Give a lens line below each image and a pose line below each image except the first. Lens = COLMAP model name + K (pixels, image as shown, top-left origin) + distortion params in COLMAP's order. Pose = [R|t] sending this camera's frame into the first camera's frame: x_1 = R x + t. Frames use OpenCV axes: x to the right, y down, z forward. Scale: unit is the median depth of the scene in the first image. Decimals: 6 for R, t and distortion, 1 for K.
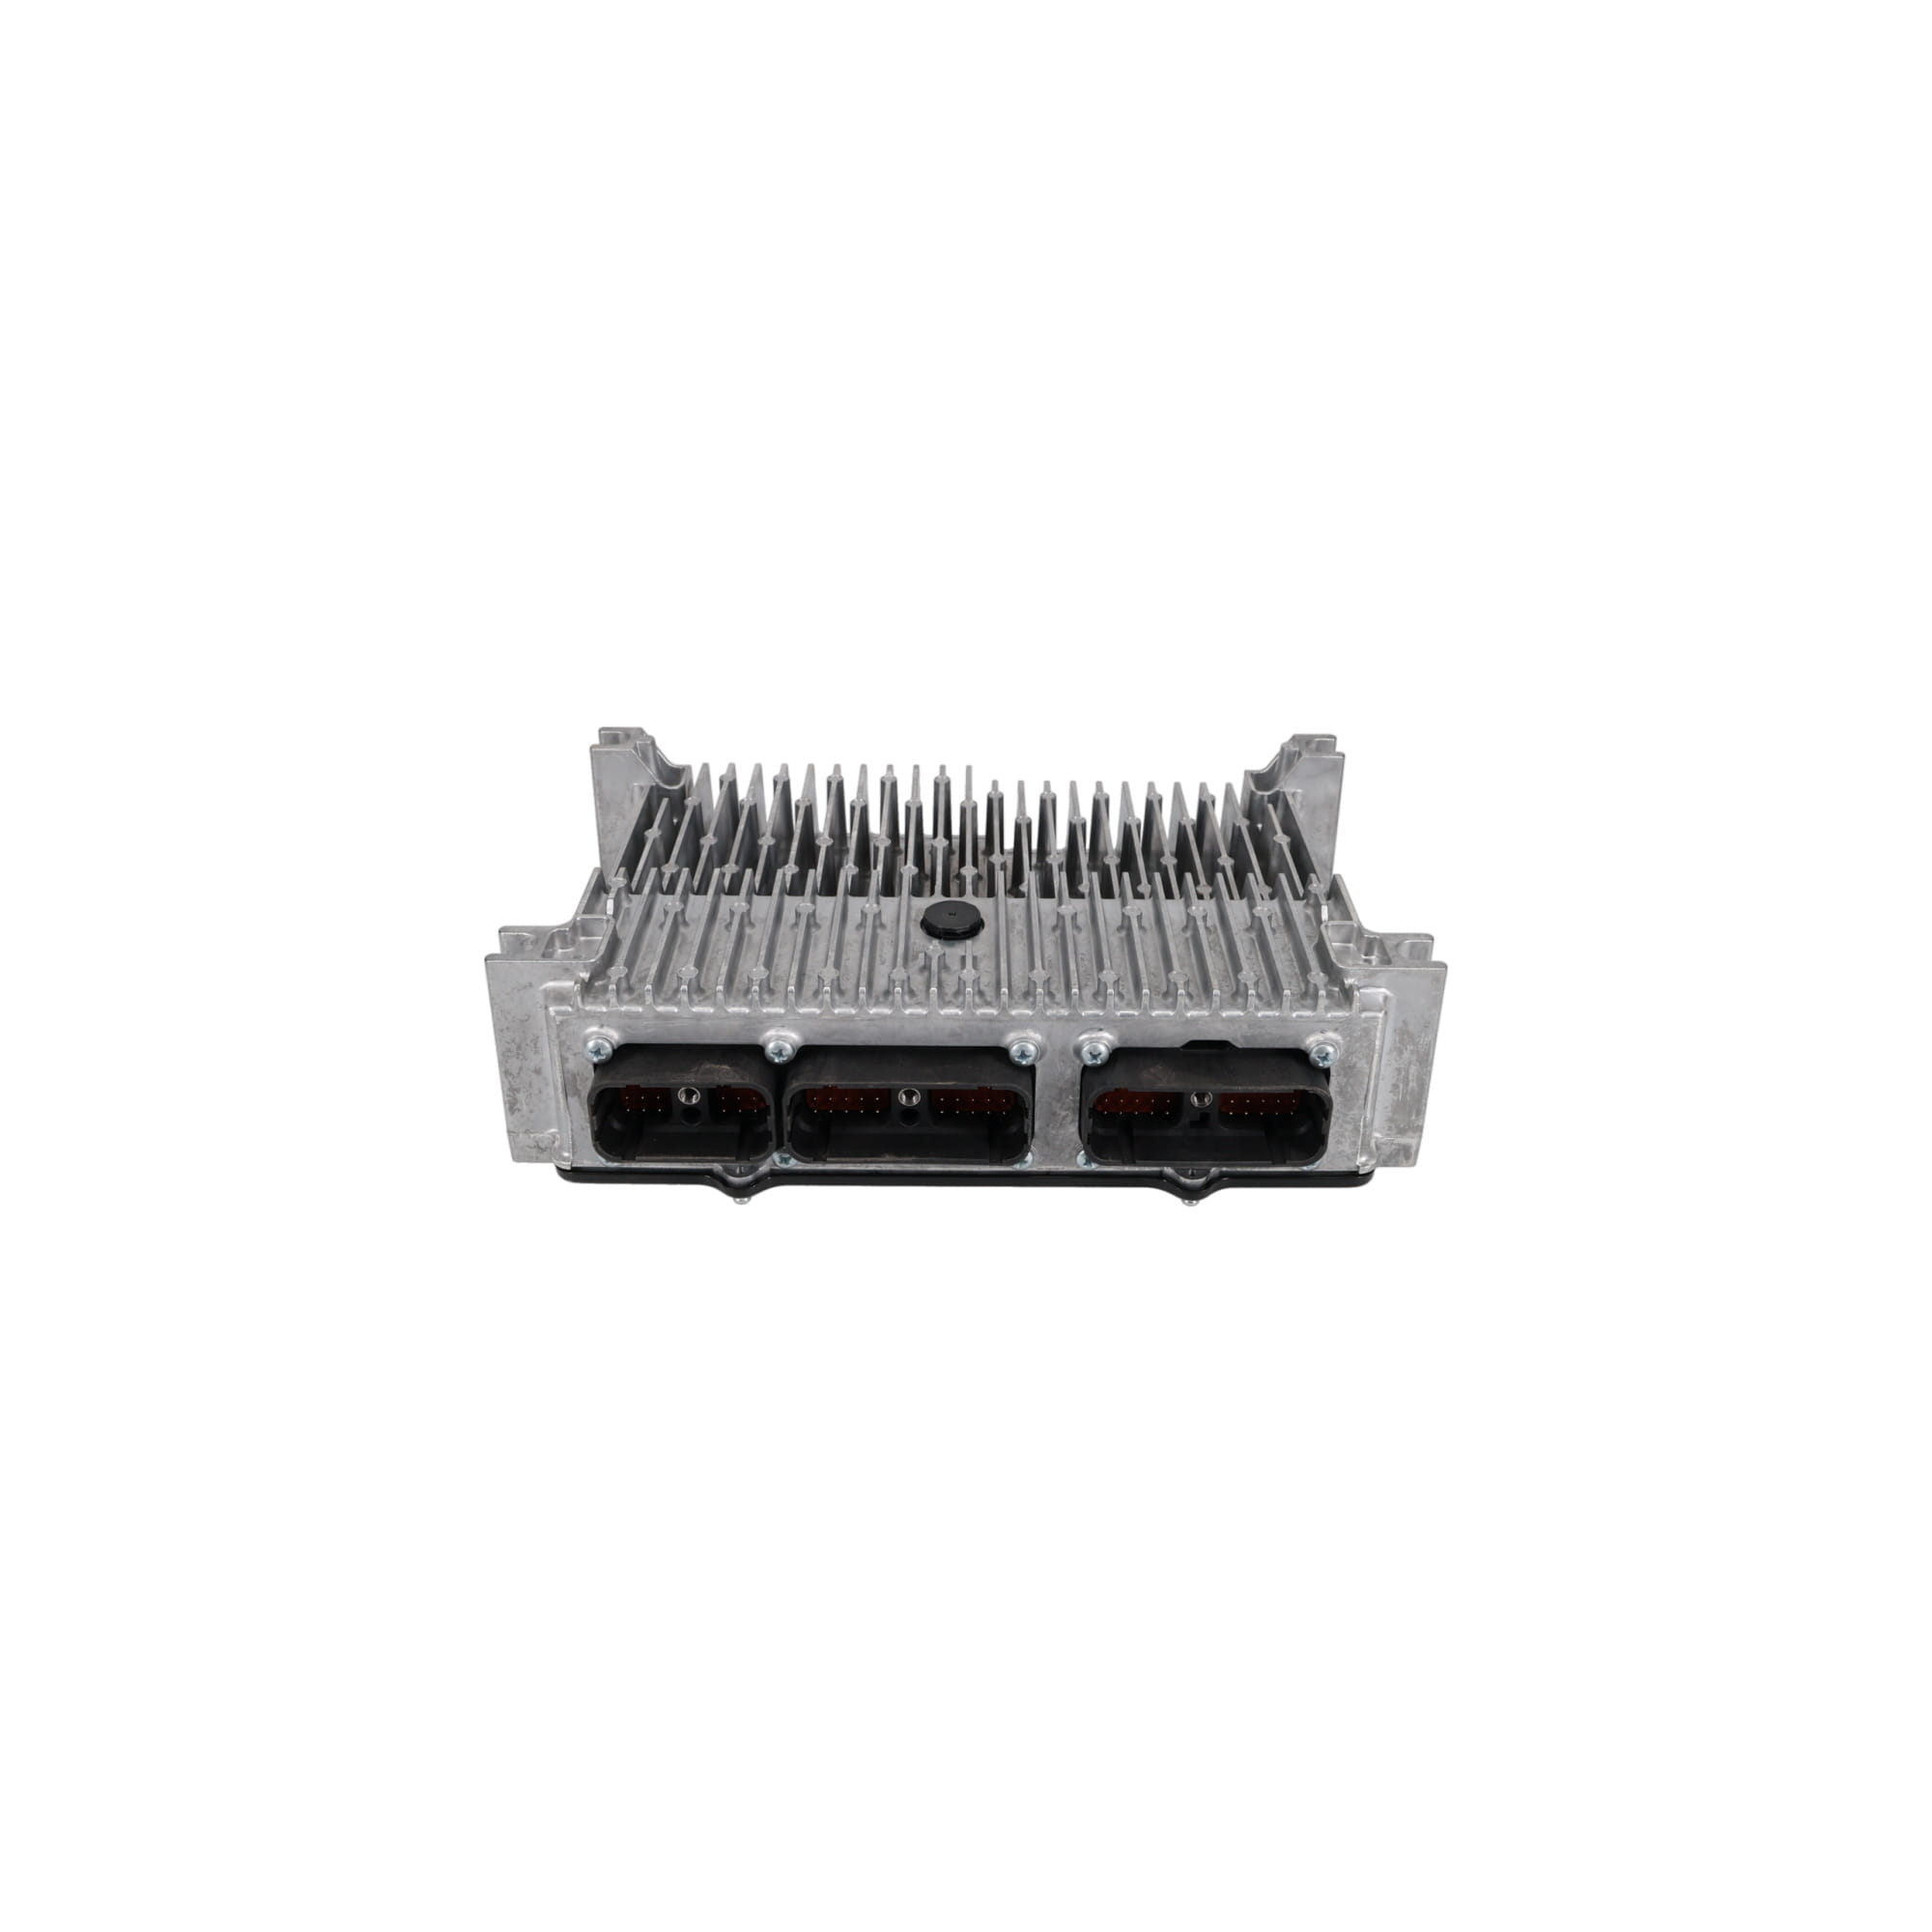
lens RADIAL K [[1560.0, 0, 966.0], [0, 1560.0, 966.0], [0, 0, 1]] dist [-0.001094, -0.000403]
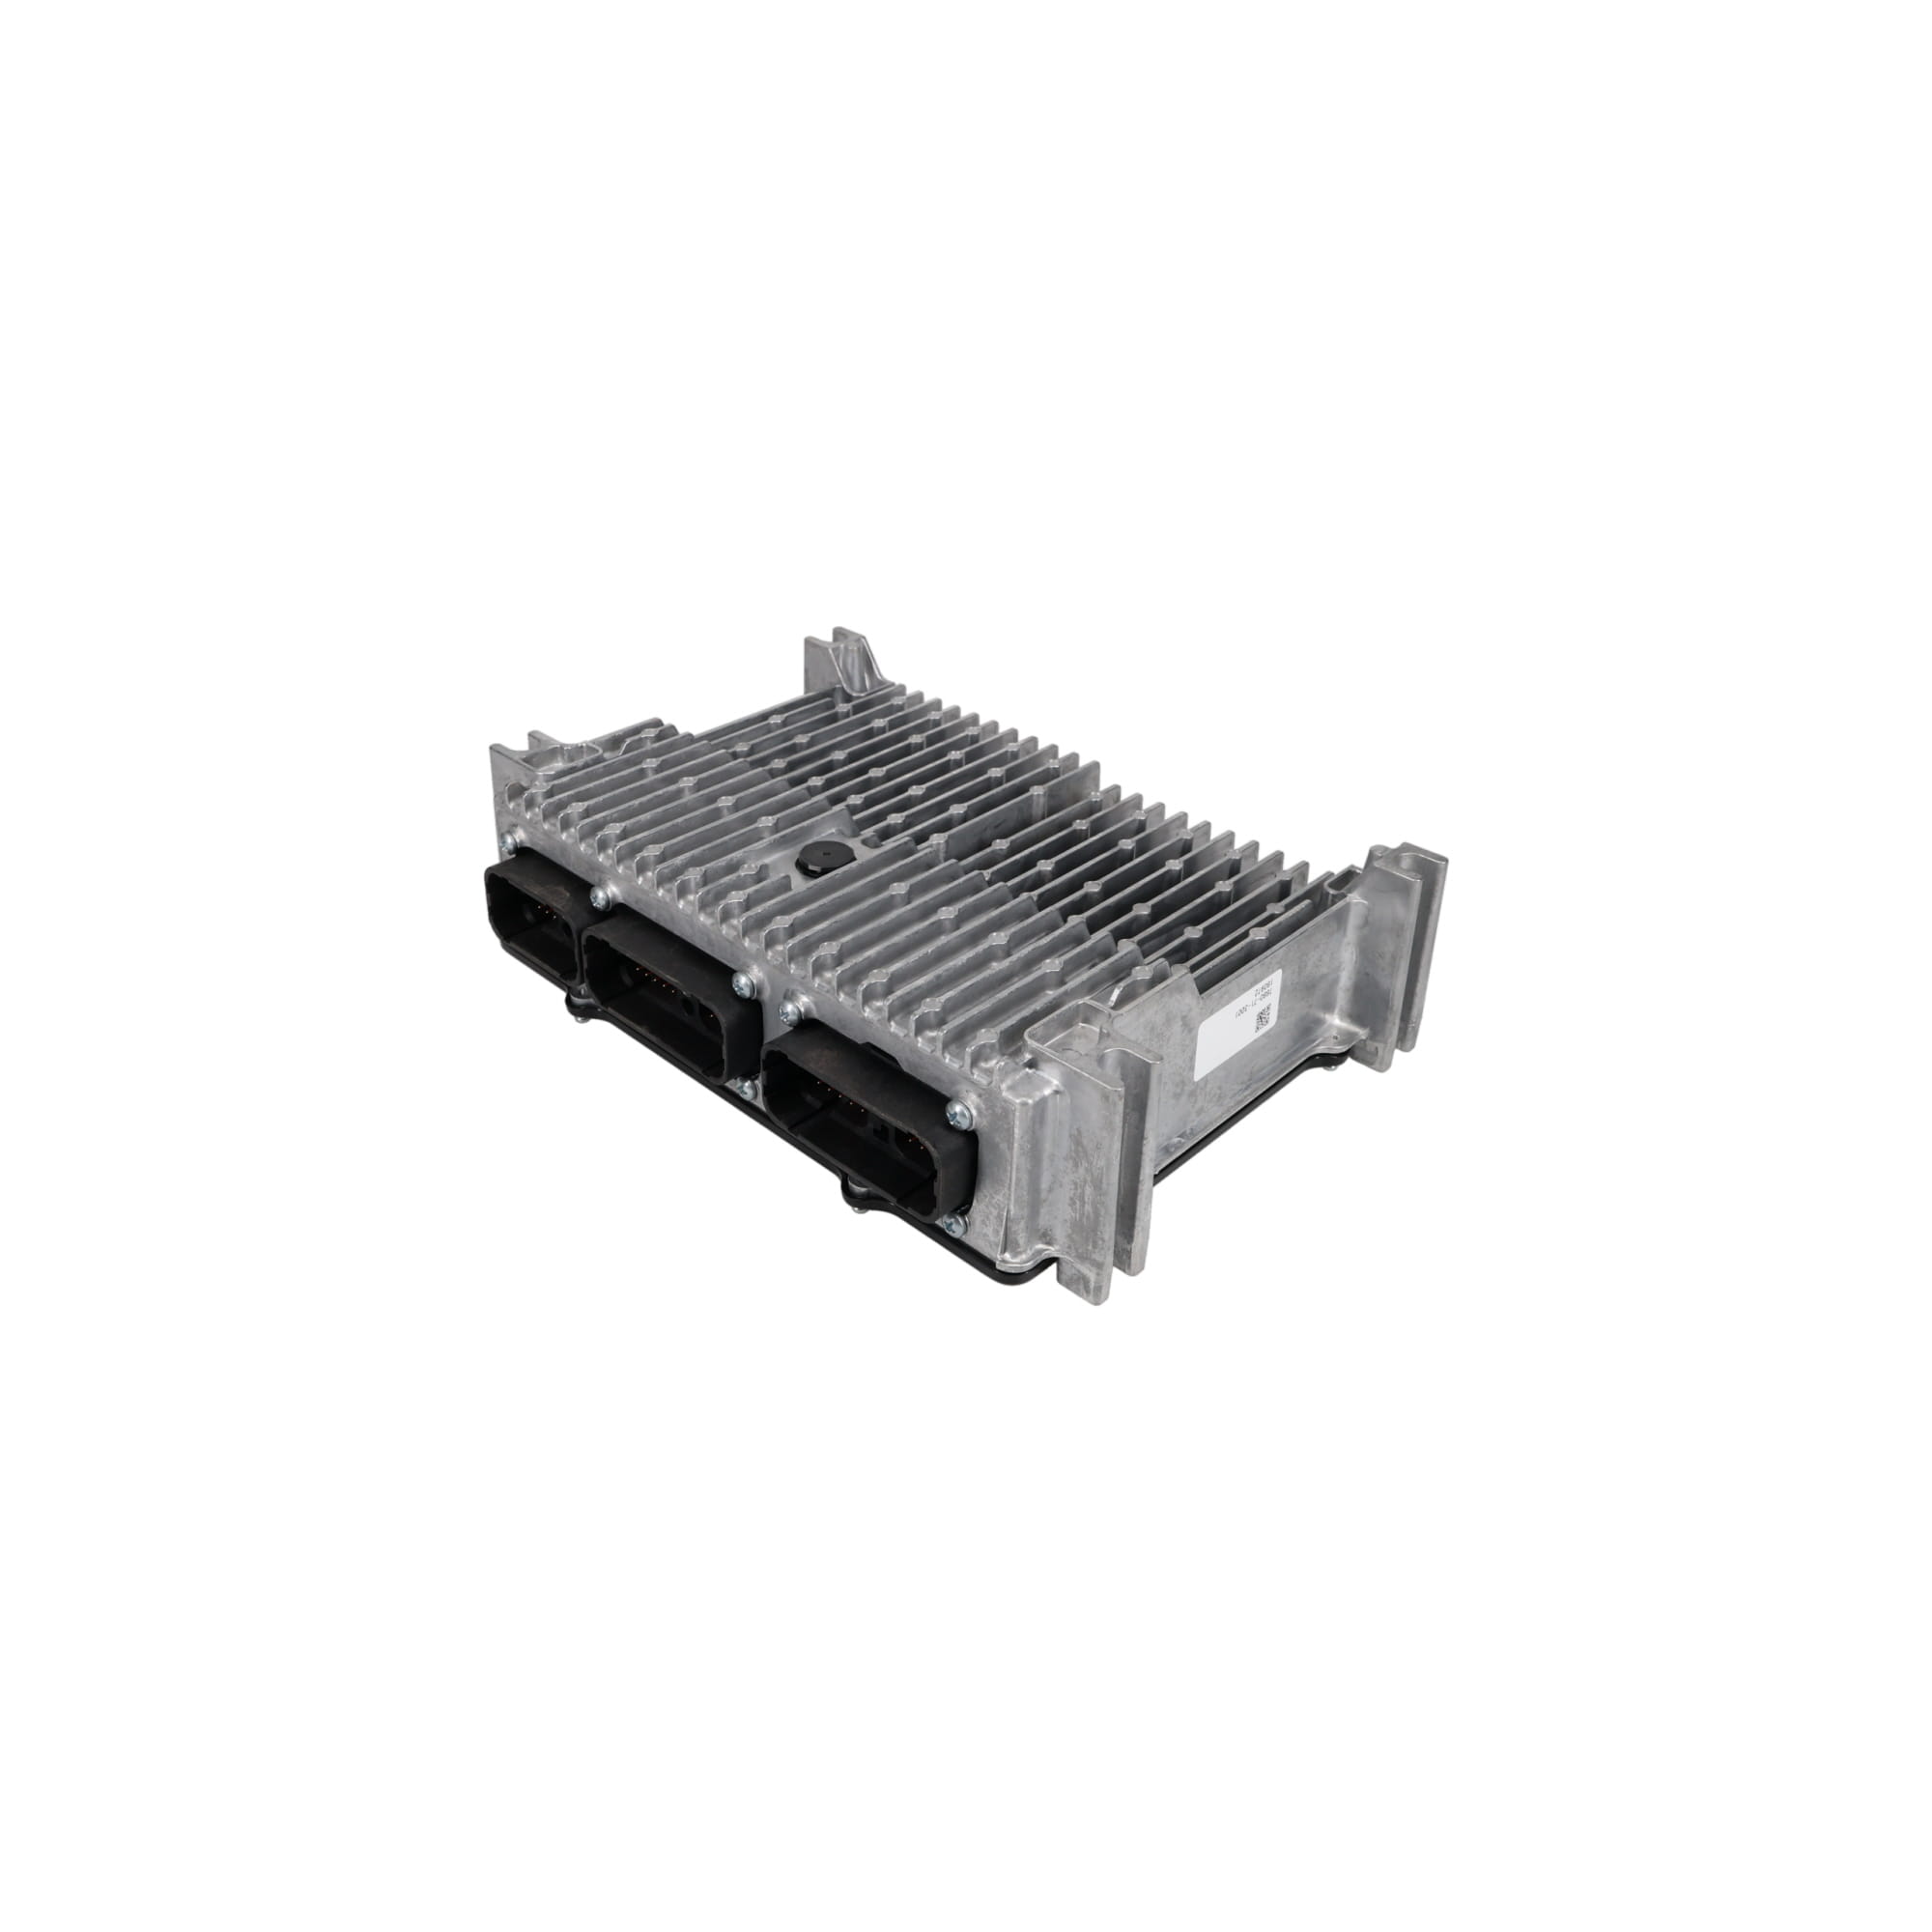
lens RADIAL K [[1560.0, 0, 966.0], [0, 1560.0, 966.0], [0, 0, 1]] dist [-0.001094, -0.000403]
pose [[0.722796, 0.377732, -0.578692, 0.723463], [-0.374639, 0.917844, 0.131178, -0.143311], [0.580700, 0.121986, 0.804927, 0.256064]]
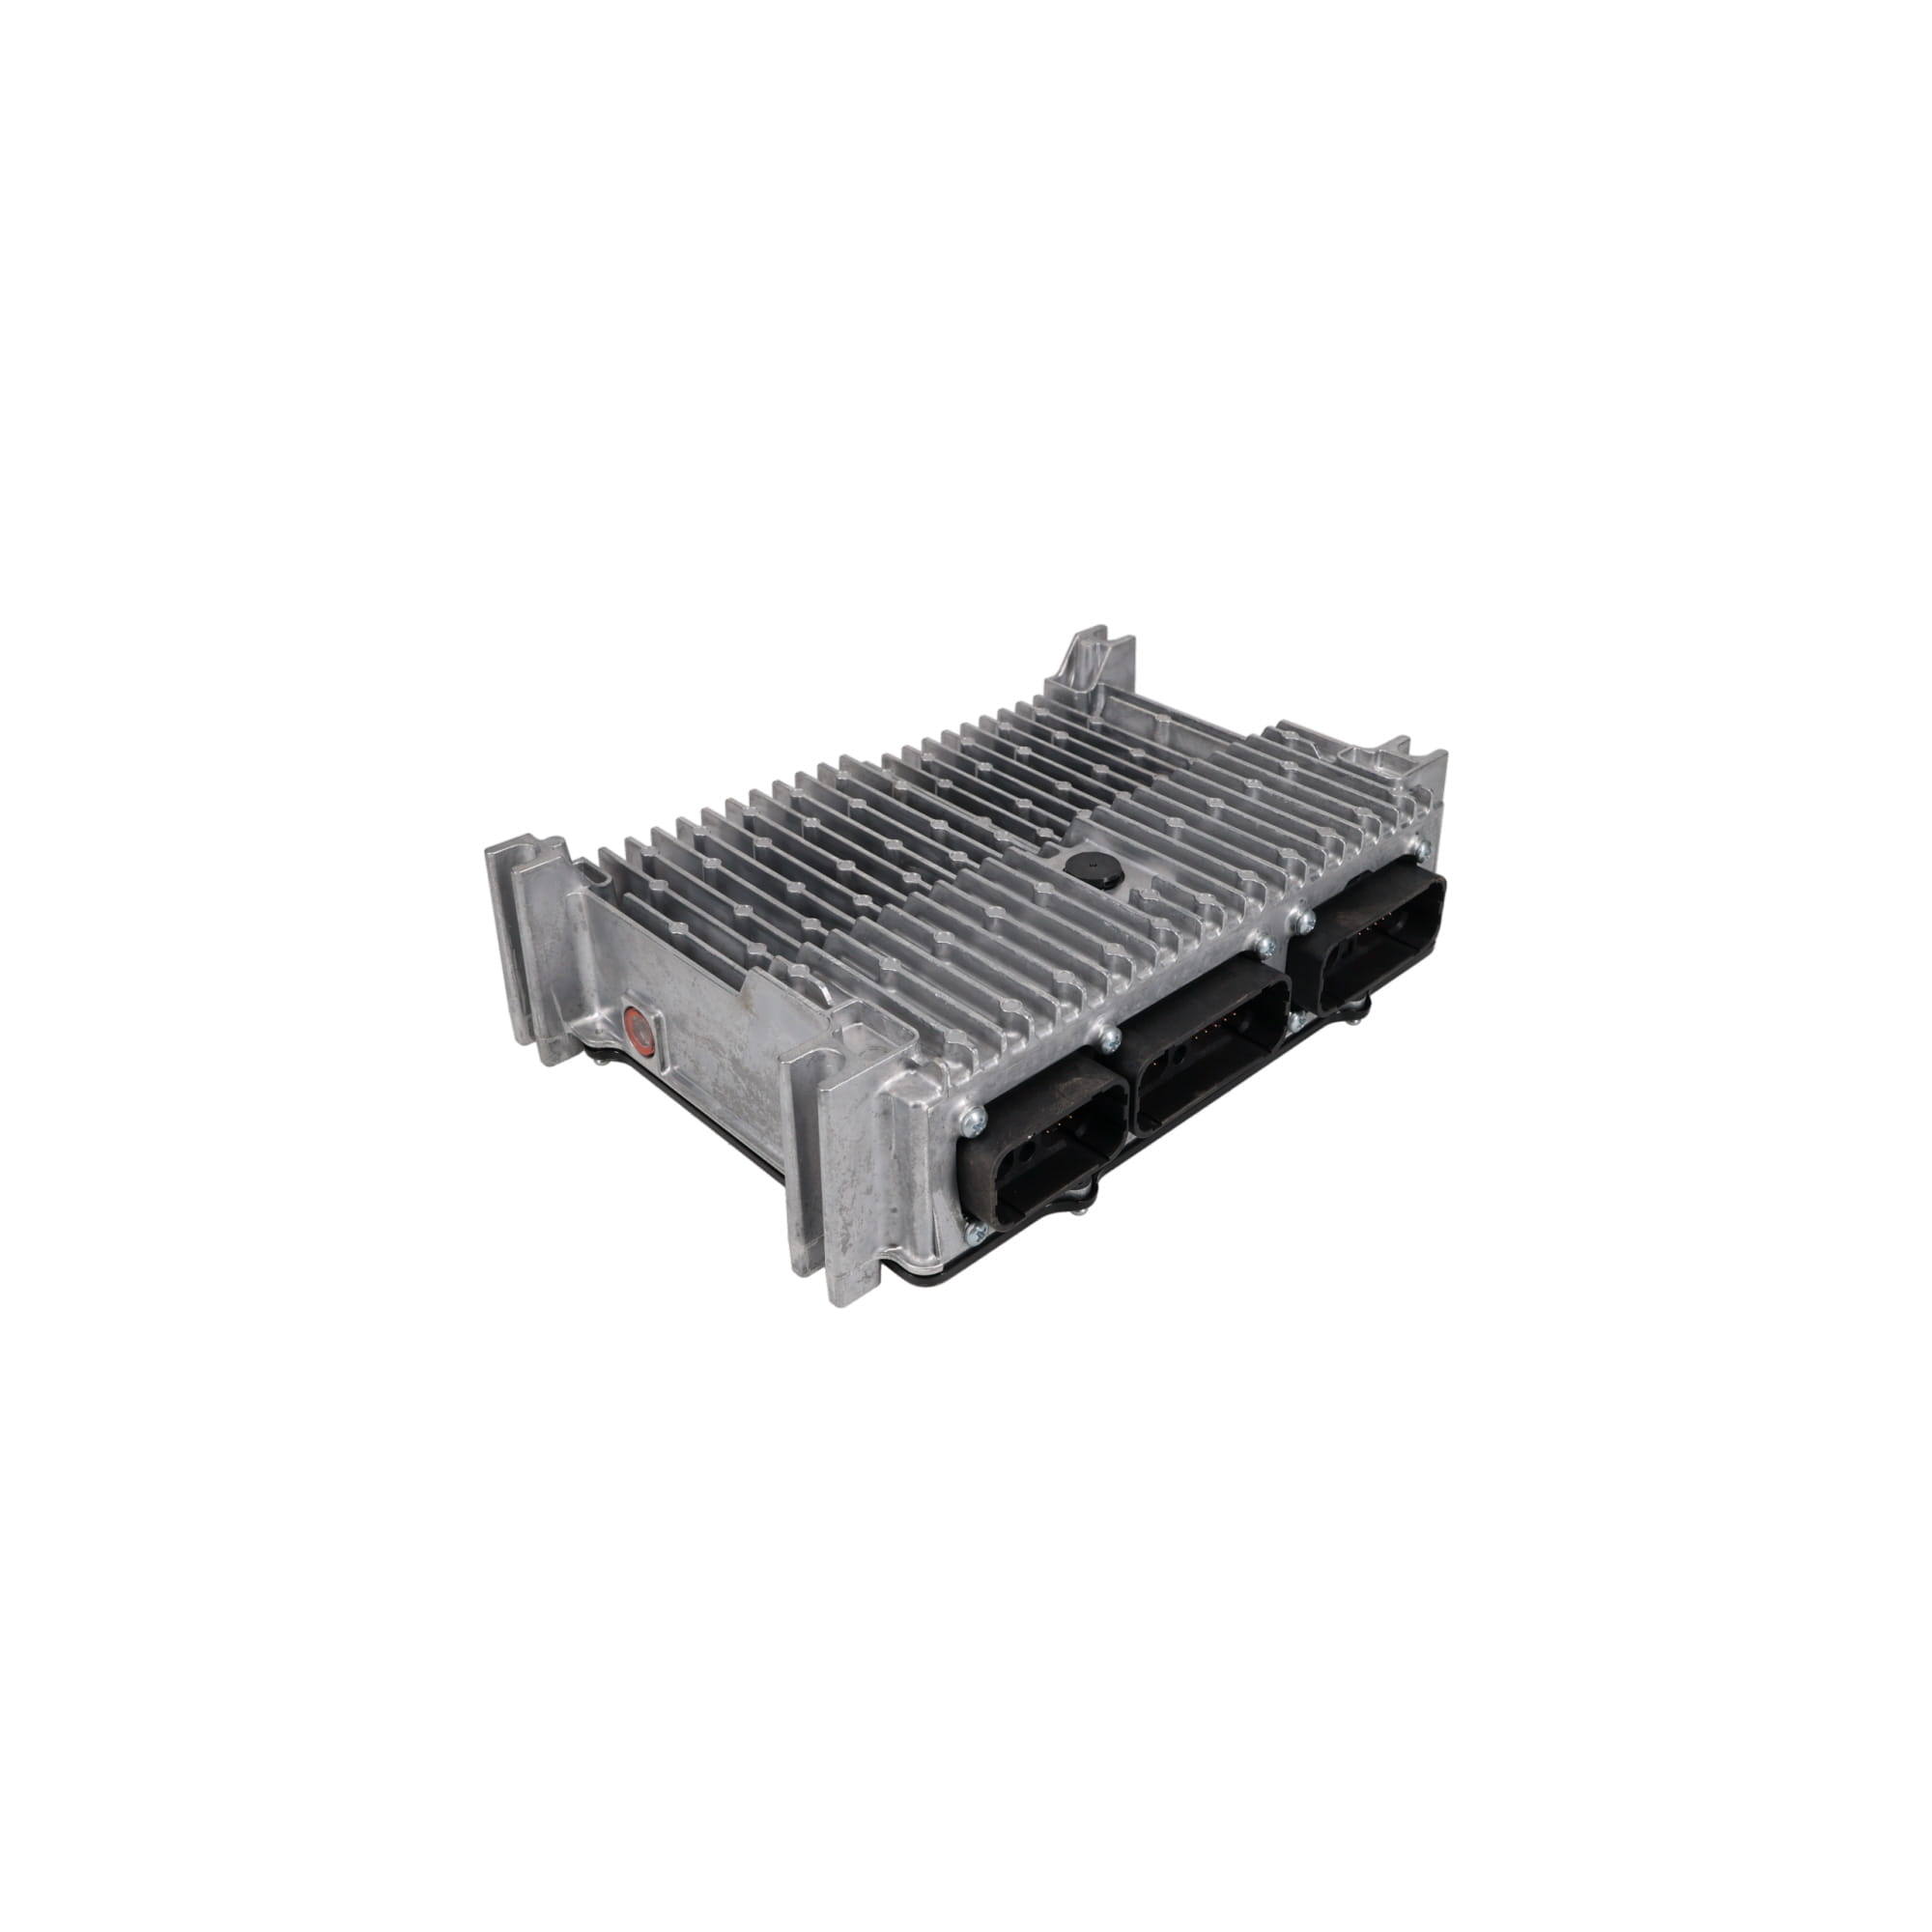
lens RADIAL K [[1565.6, 0, 1004.6], [0, 1565.6, 969.9], [0, 0, 1]] dist [0.000589, -0.000085]
pose [[0.720271, -0.390400, 0.573409, -0.702525], [0.373035, 0.914894, 0.154319, -0.159618], [-0.584854, 0.102750, 0.804604, 0.243359]]
